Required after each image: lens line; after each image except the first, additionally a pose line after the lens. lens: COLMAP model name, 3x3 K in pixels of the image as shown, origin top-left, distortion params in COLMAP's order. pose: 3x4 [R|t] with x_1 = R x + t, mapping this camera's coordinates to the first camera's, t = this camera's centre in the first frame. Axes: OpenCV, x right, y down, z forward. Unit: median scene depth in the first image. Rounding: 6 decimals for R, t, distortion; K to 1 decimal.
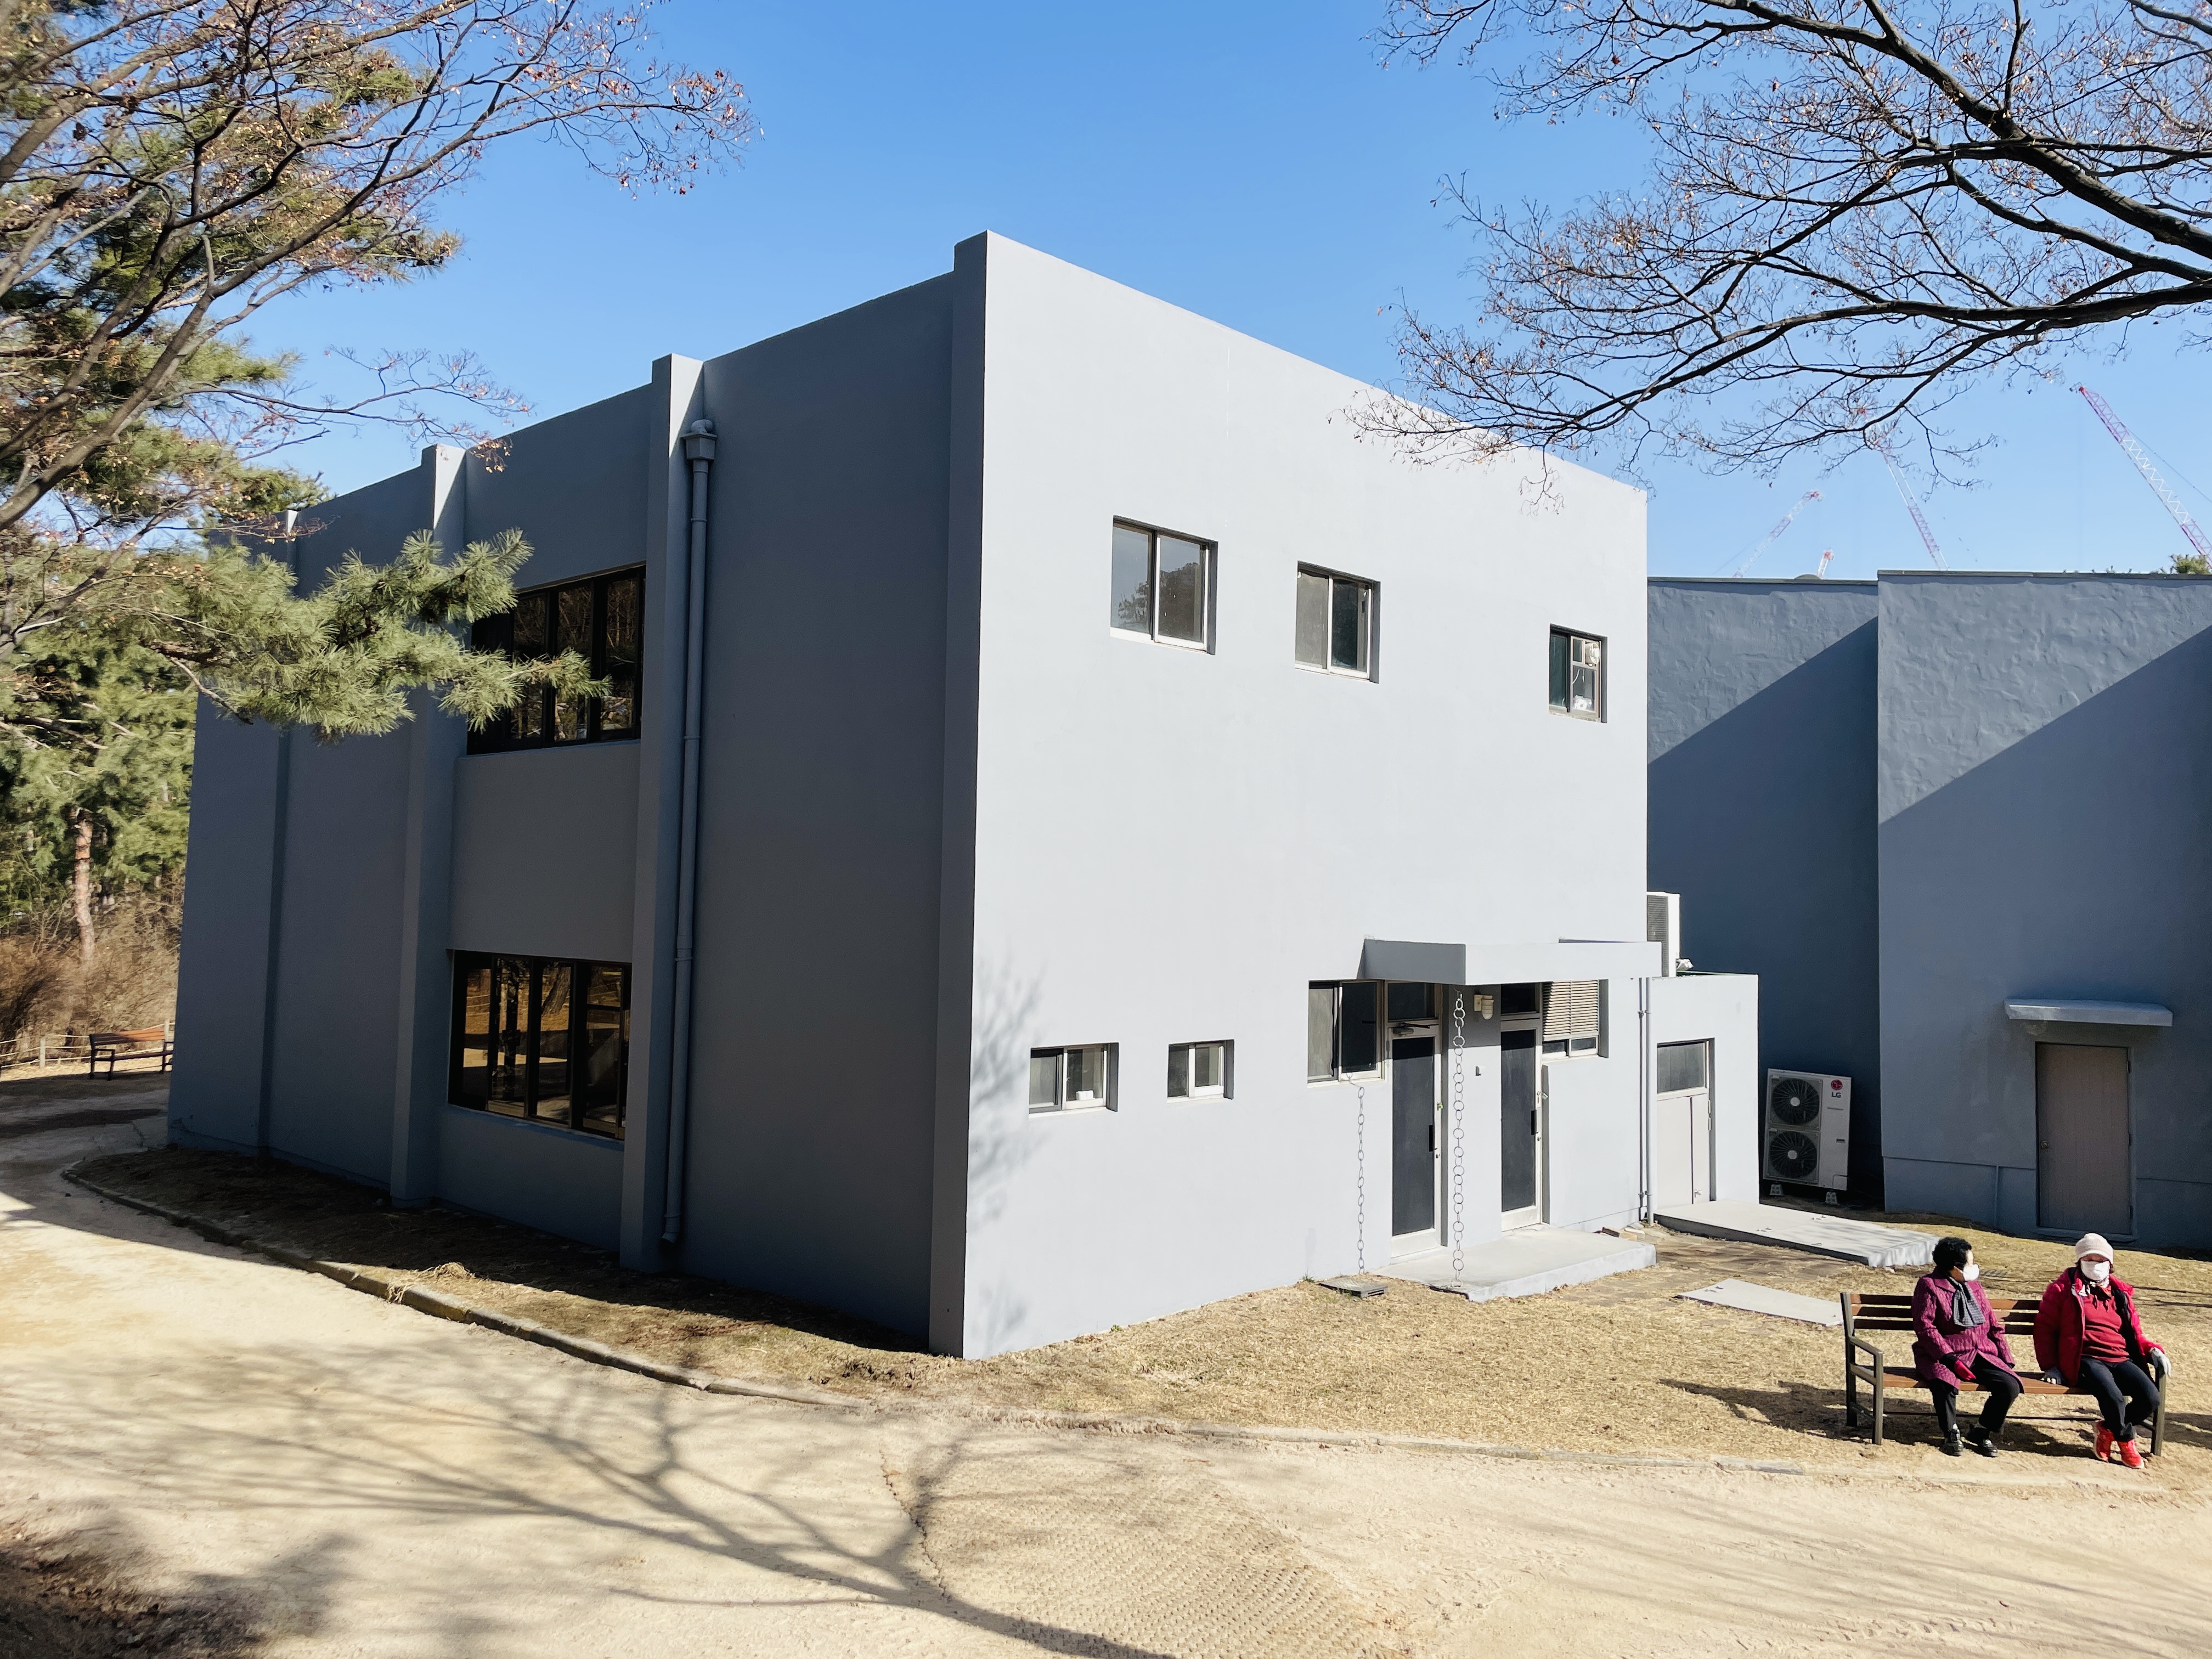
lens RADIAL K [[1671.0, 0, 1106.0], [0, 1671.0, 829.5], [0, 0, 1]] dist [0.133274, -0.149459]
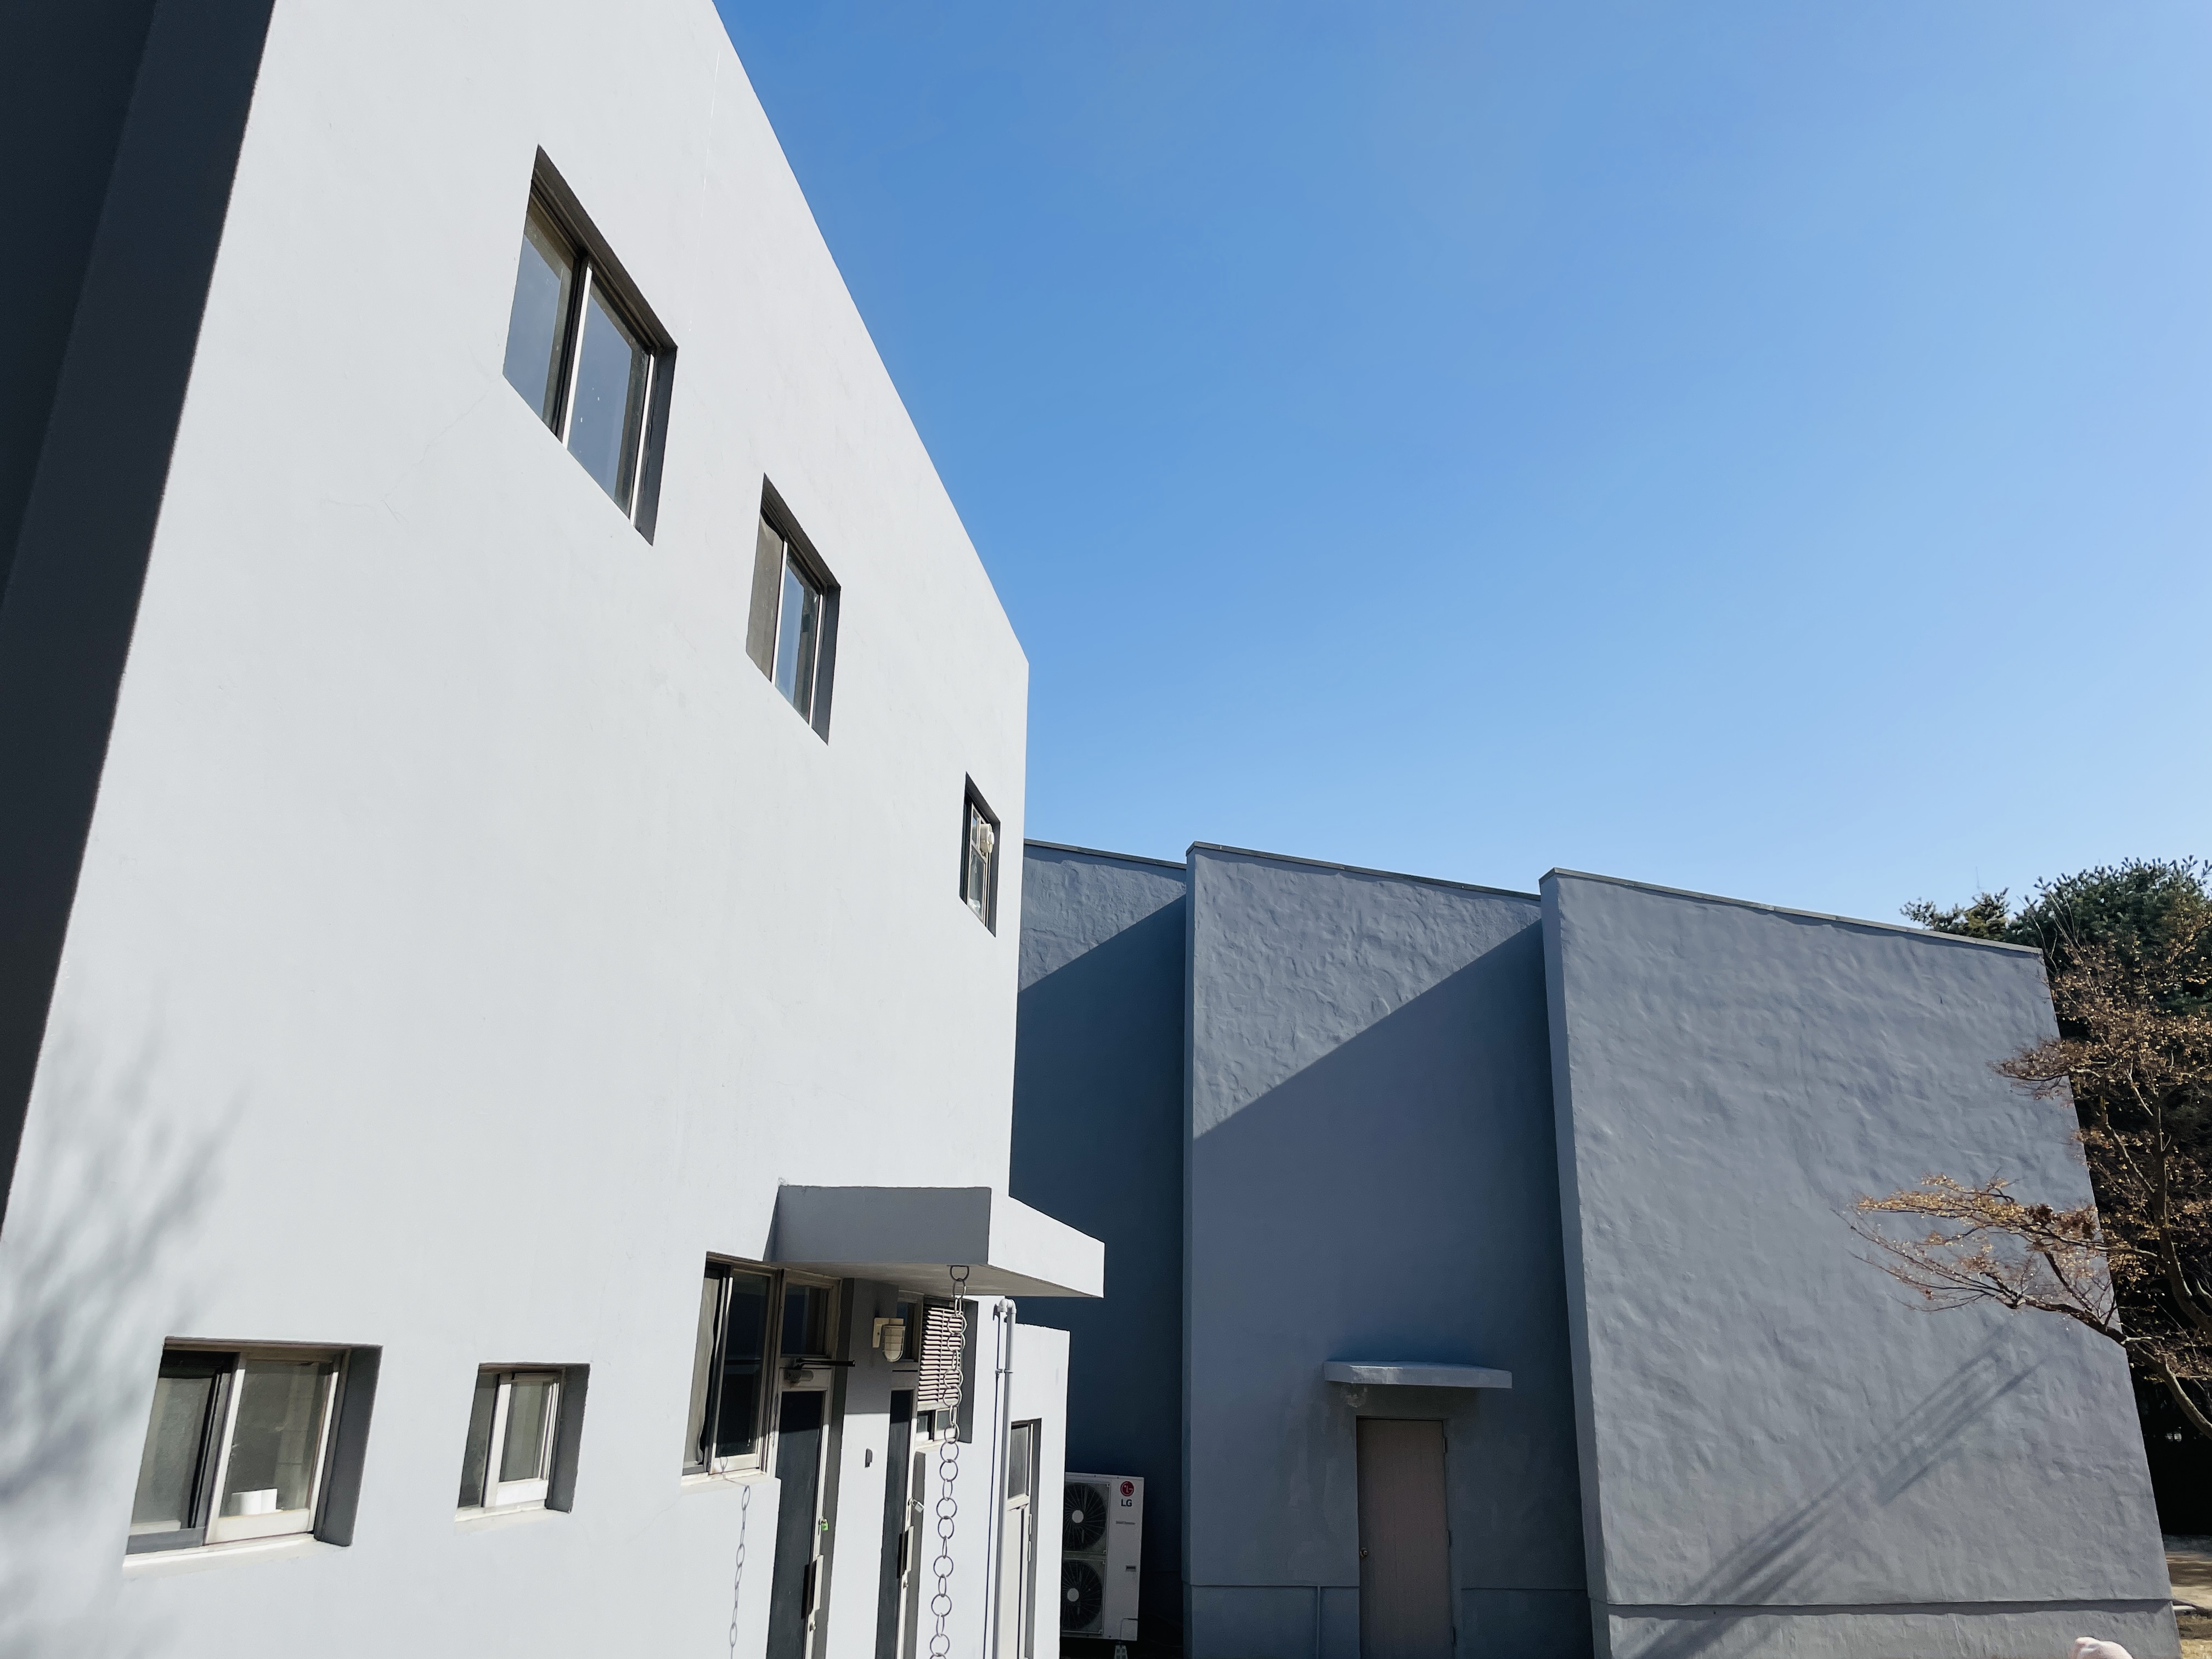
lens RADIAL K [[1671.0, 0, 1106.0], [0, 1671.0, 829.5], [0, 0, 1]] dist [0.133274, -0.149459]
pose [[0.811472, 0.178502, 0.556463, -0.060919], [-0.030134, 0.963723, -0.265199, 0.071823], [-0.583614, 0.198433, 0.787413, 0.370715]]
